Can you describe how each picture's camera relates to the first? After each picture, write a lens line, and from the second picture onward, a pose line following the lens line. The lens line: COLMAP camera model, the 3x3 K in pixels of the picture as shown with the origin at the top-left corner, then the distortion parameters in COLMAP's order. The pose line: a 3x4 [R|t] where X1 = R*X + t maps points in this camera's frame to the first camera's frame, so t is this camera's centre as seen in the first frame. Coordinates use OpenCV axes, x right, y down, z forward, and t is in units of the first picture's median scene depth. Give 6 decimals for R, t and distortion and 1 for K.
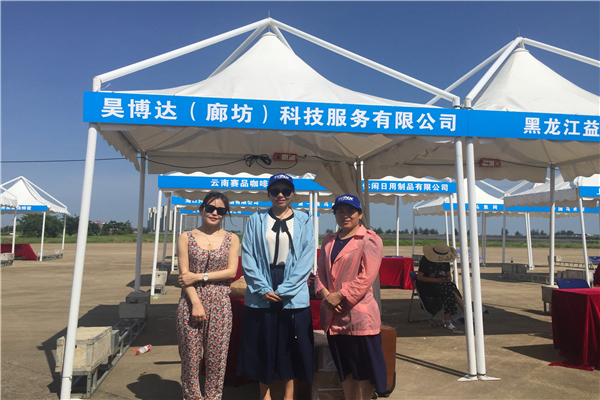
lens RADIAL K [[525.5, 0, 299.5], [0, 525.5, 198.4], [0, 0, 1]] dist [-0.017507, -0.021006]
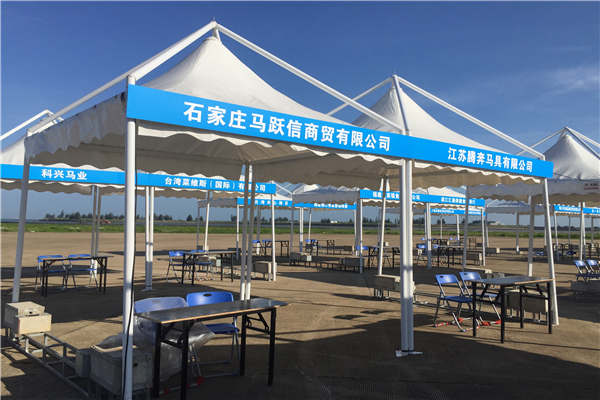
lens RADIAL K [[525.5, 0, 299.4], [0, 525.5, 201.5], [0, 0, 1]] dist [-0.017507, -0.021006]
pose [[0.843783, 0.019565, 0.536327, -0.500728], [-0.040437, 0.998812, 0.027183, -0.037591], [-0.535158, -0.044624, 0.843572, 0.094607]]
